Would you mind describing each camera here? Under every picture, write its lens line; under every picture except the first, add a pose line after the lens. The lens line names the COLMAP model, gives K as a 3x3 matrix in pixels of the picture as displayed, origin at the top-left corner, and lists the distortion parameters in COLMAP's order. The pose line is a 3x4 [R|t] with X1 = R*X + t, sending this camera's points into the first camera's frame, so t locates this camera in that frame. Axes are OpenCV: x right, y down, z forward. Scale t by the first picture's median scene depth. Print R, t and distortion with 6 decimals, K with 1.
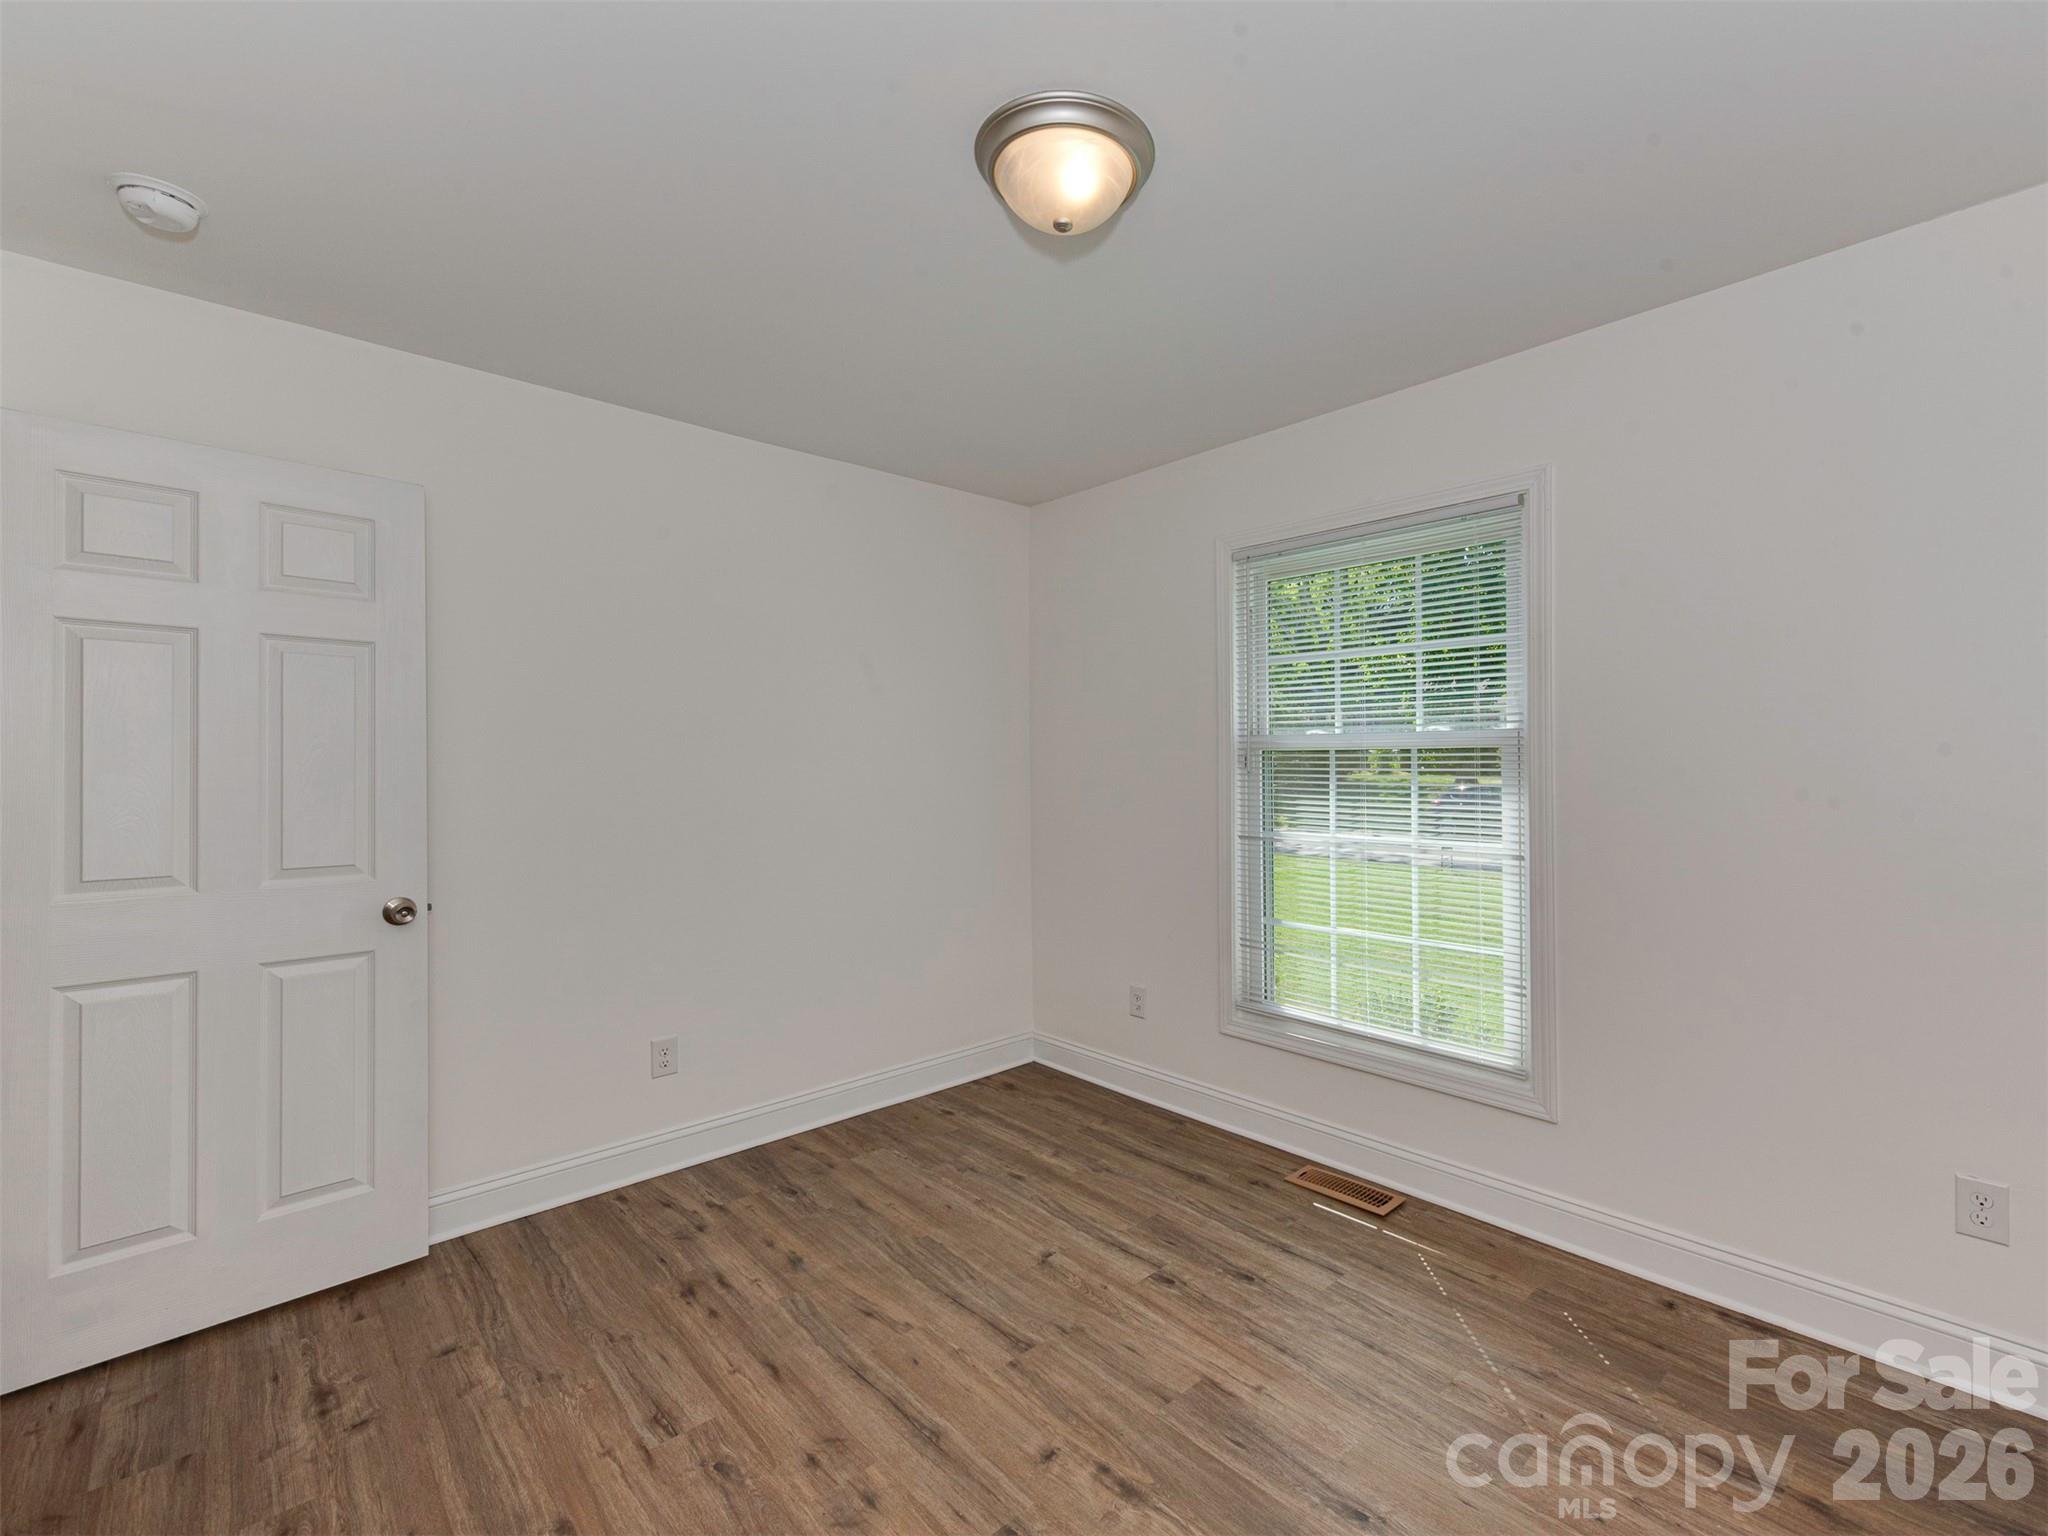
lens RADIAL K [[907.4, 0, 1048.1], [0, 907.4, 767.1], [0, 0, 1]] dist [0.002280, -0.002143]
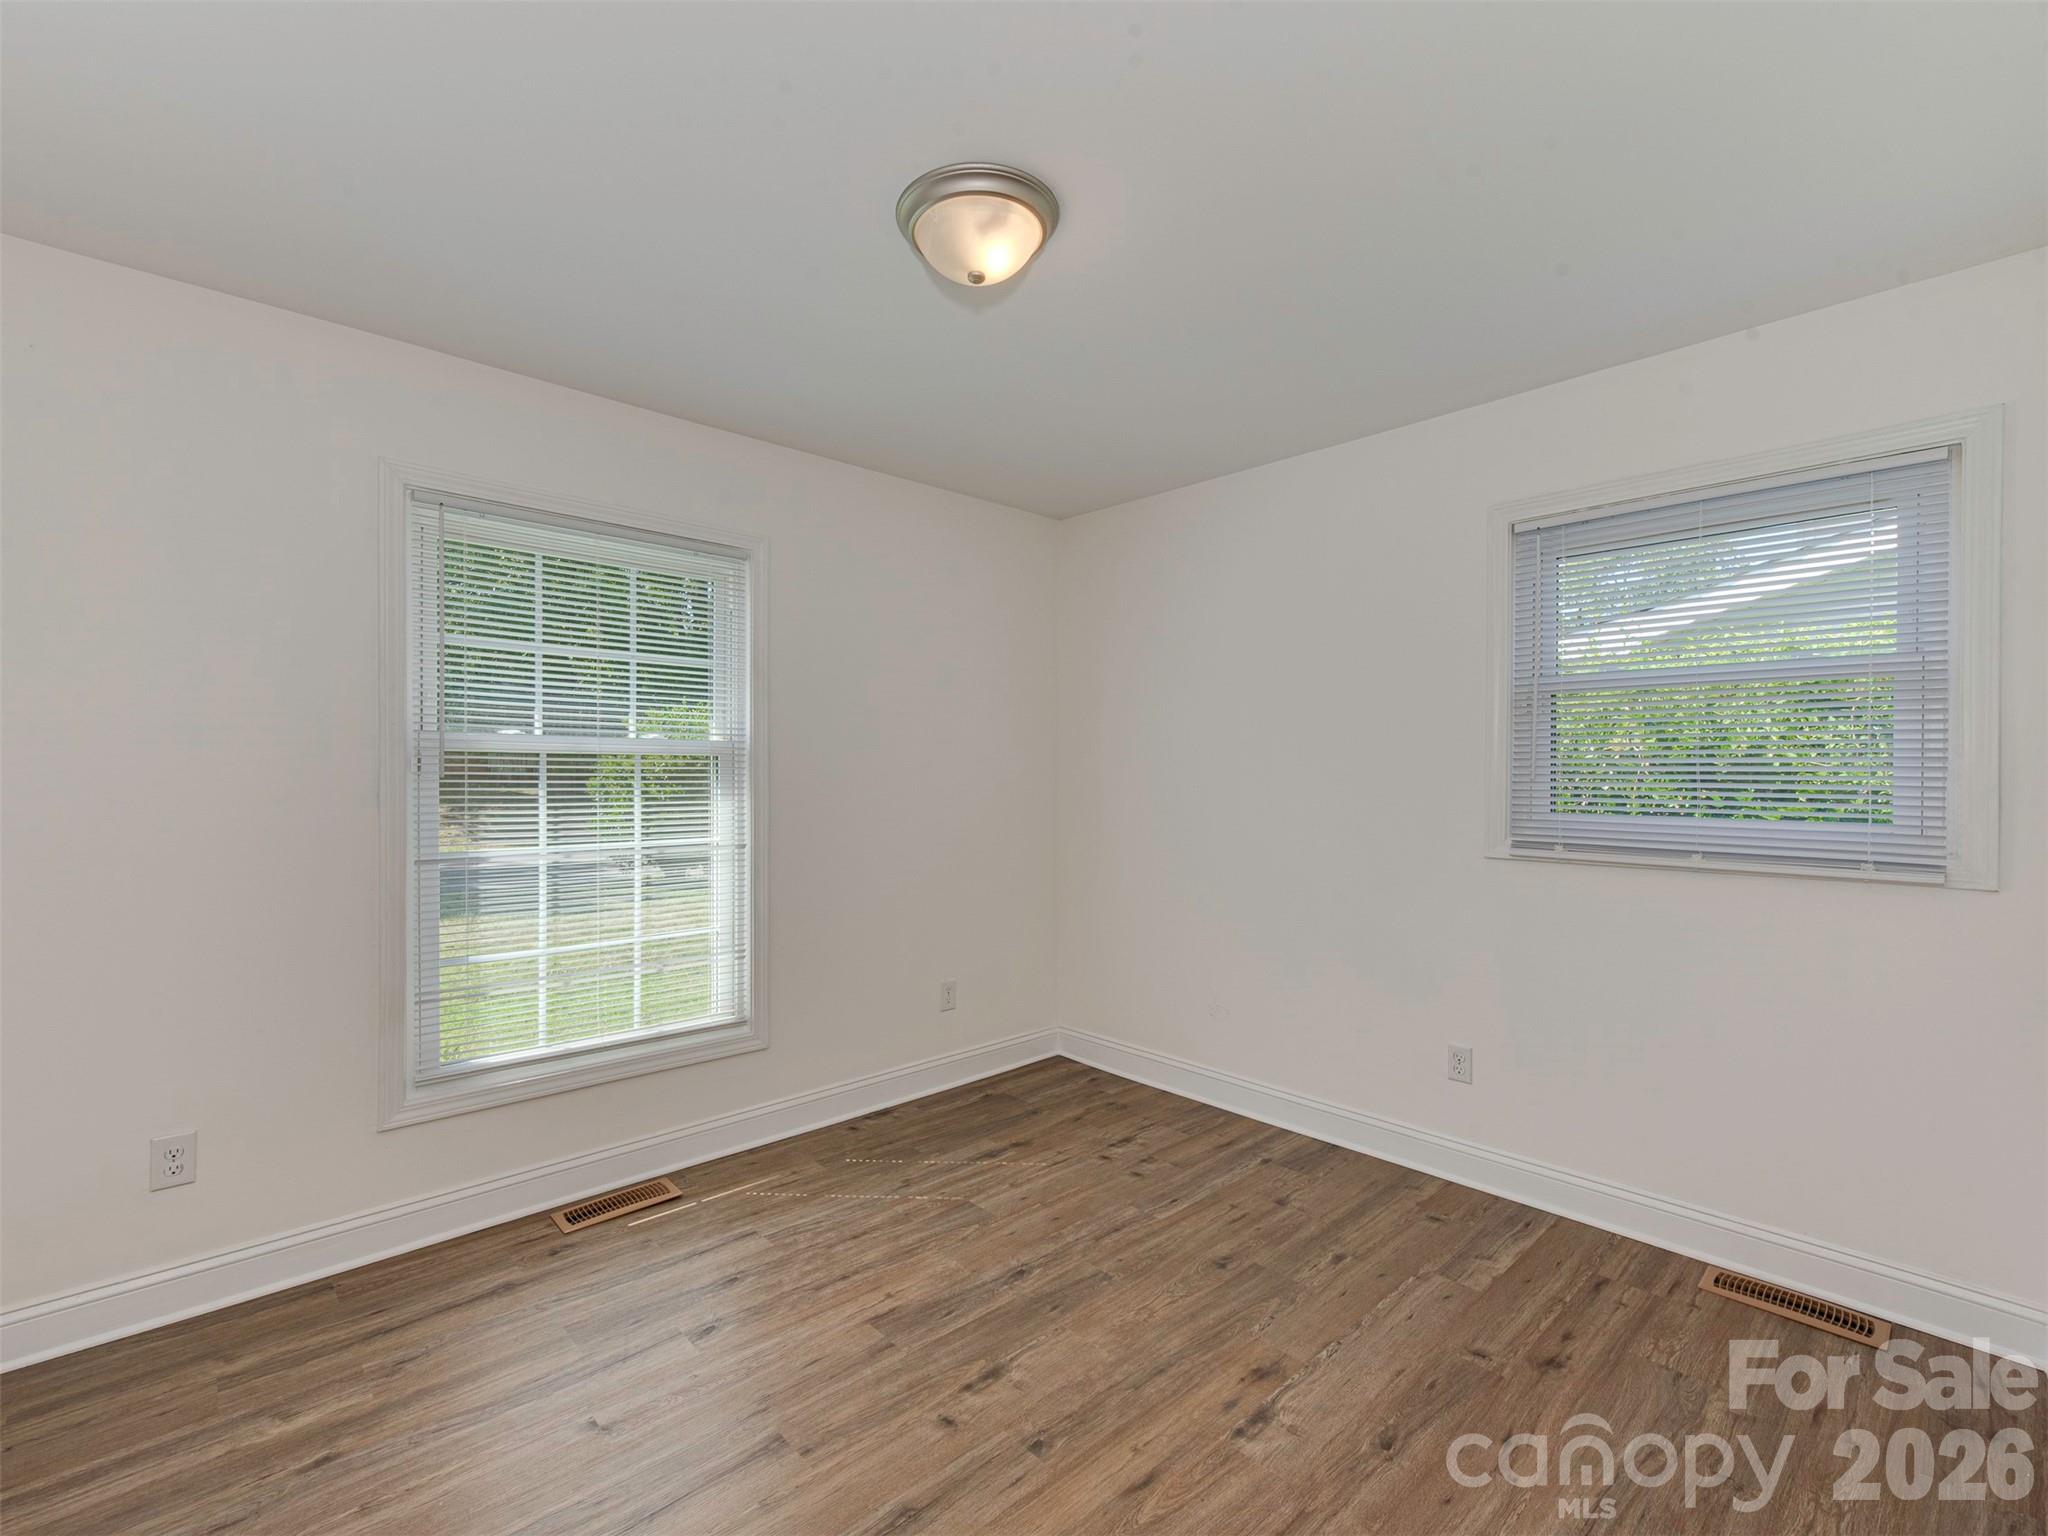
lens RADIAL K [[907.4, 0, 1030.1], [0, 907.4, 765.0], [0, 0, 1]] dist [0.002280, -0.002143]
pose [[-0.006957, 0.013497, 0.999885, -0.664916], [0.000468, 0.999909, -0.013495, 0.006013], [-0.999976, 0.000374, -0.006962, 0.569148]]
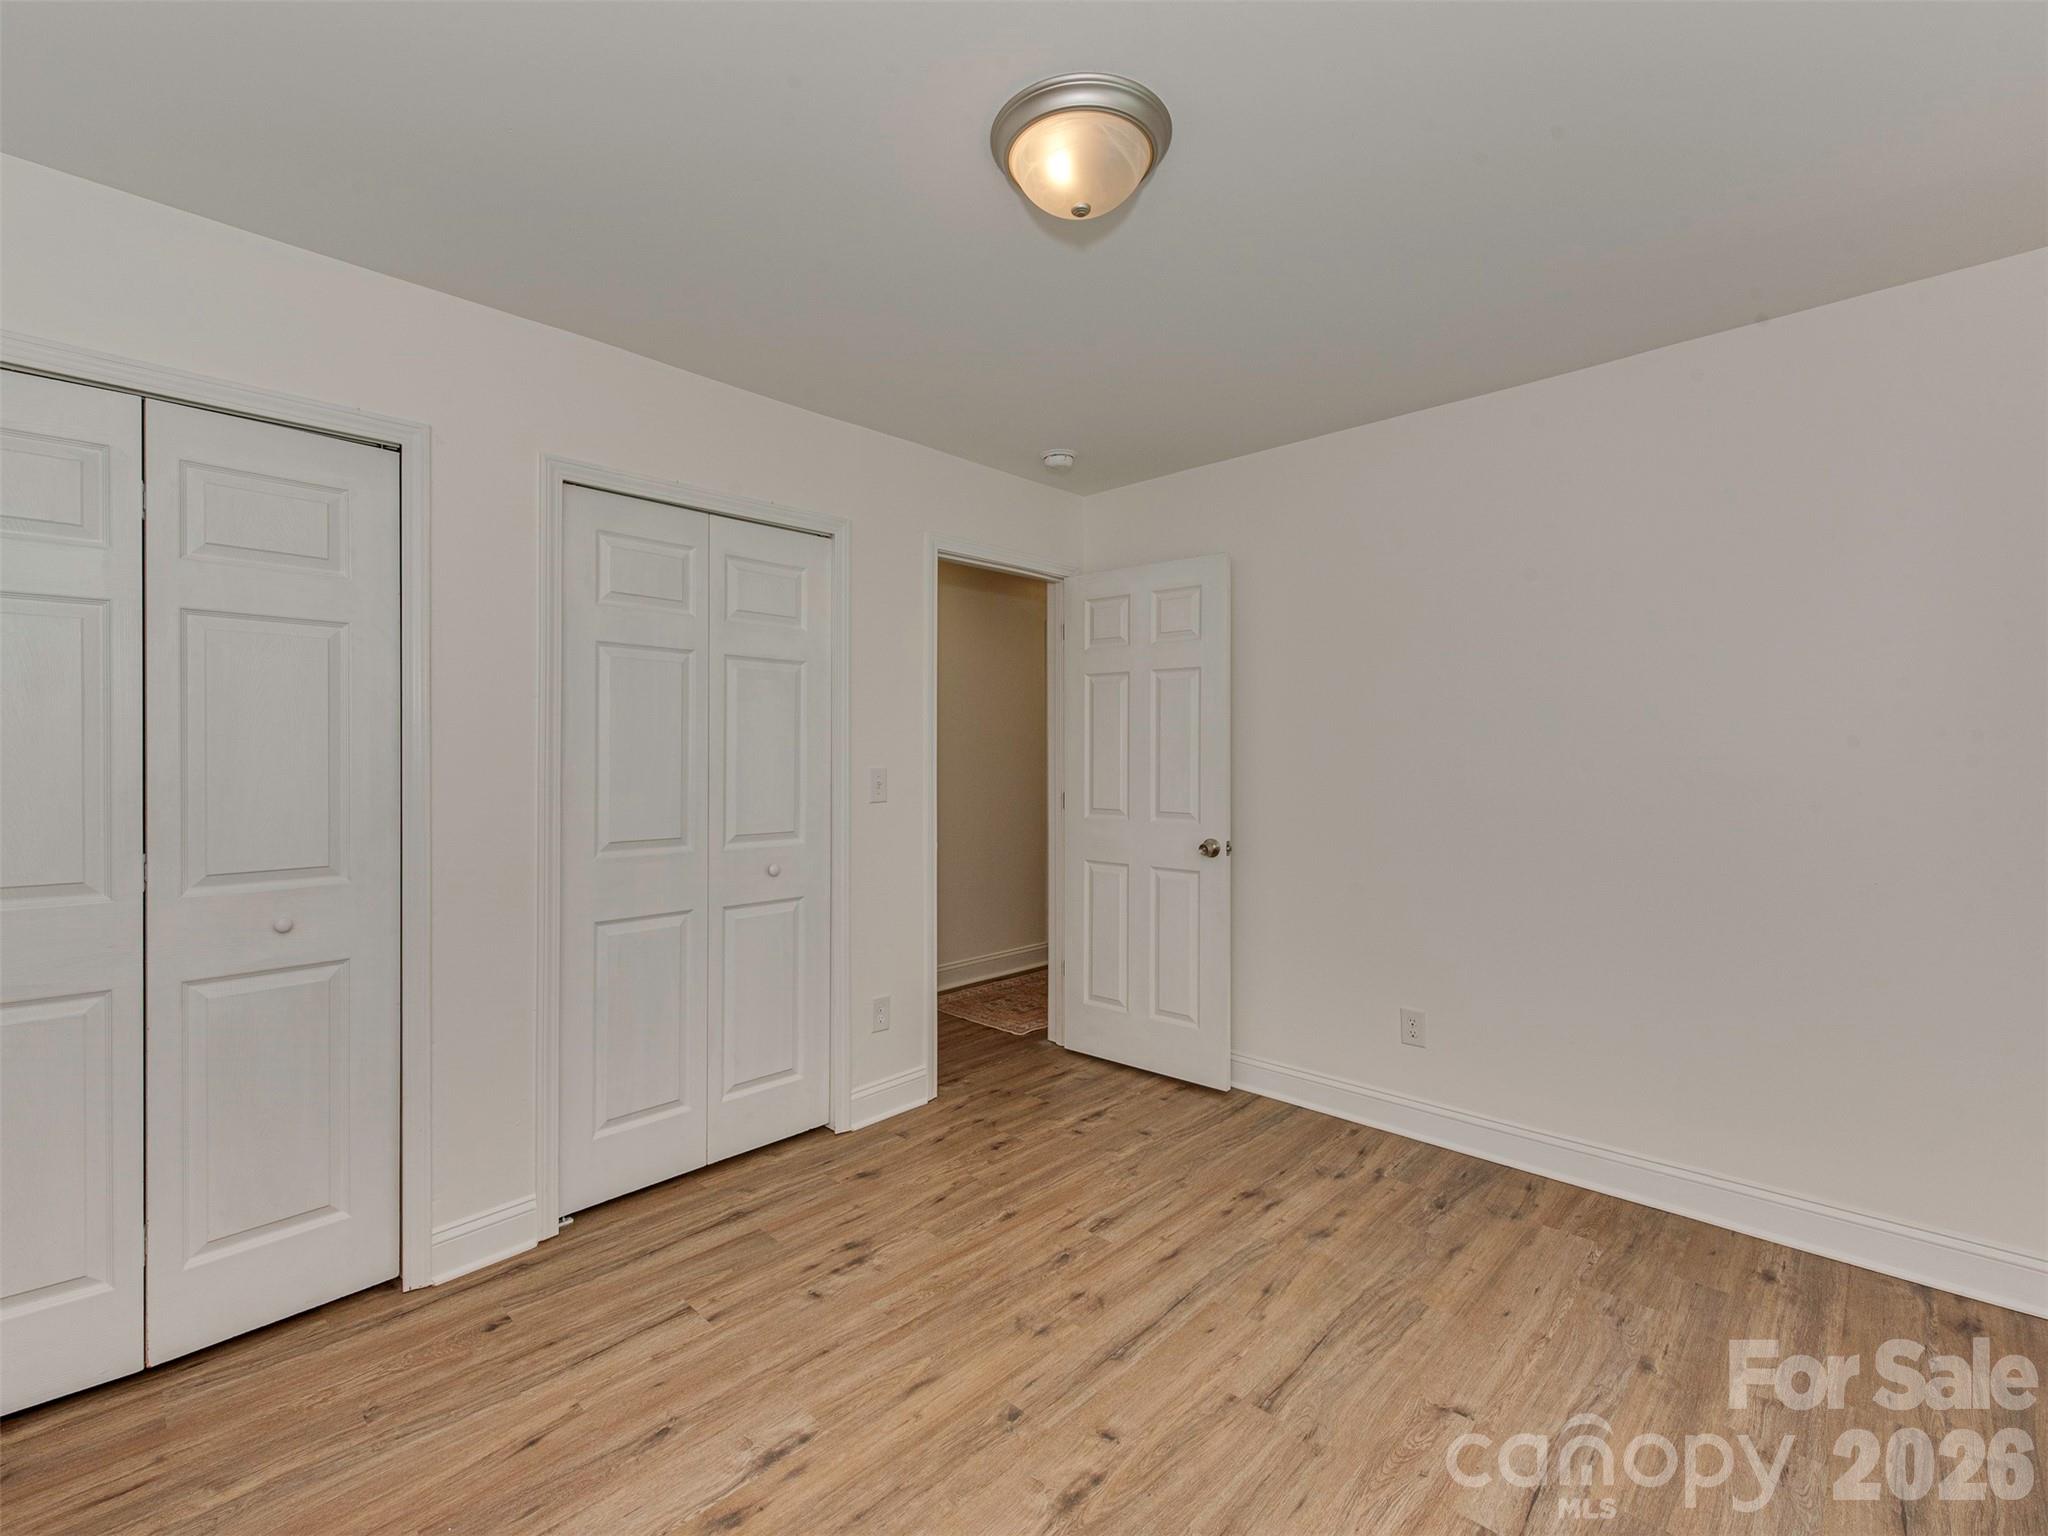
lens RADIAL K [[907.4, 0, 1057.6], [0, 907.4, 754.1], [0, 0, 1]] dist [0.002280, -0.002143]
pose [[0.084114, 0.010301, -0.996403, 0.620982], [-0.001351, 0.999947, 0.010224, -0.006182], [0.996455, 0.000486, 0.084124, 0.536592]]
